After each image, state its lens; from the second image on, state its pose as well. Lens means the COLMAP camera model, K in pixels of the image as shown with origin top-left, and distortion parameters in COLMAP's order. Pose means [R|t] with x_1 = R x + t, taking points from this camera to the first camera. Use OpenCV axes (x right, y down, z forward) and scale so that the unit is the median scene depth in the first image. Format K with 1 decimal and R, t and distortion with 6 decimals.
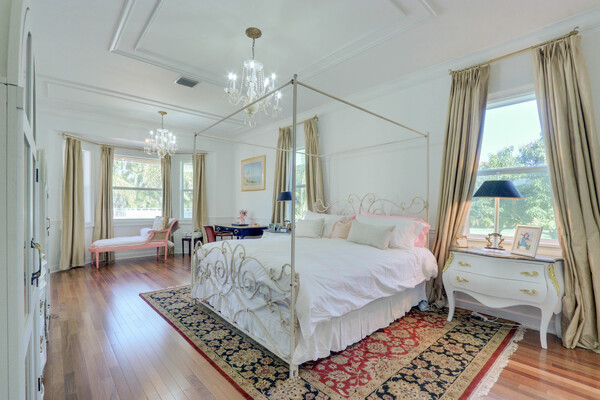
lens RADIAL K [[275.7, 0, 298.8], [0, 275.7, 208.7], [0, 0, 1]] dist [-0.016285, -0.000063]
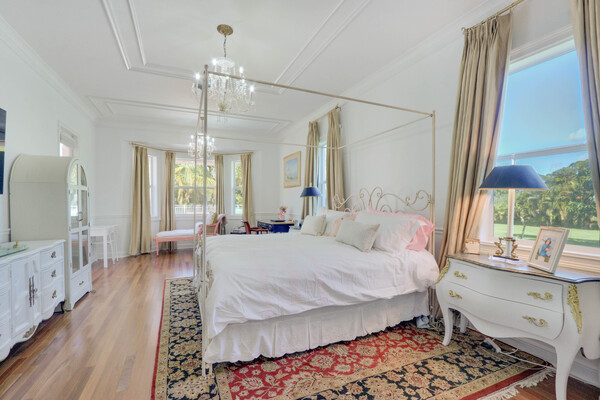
lens RADIAL K [[275.7, 0, 298.8], [0, 275.7, 208.7], [0, 0, 1]] dist [-0.016285, -0.000063]
pose [[0.950956, 0.004090, -0.309300, 0.397180], [-0.000566, 0.999934, 0.011483, 0.004312], [0.309327, -0.010745, 0.950895, 0.116570]]
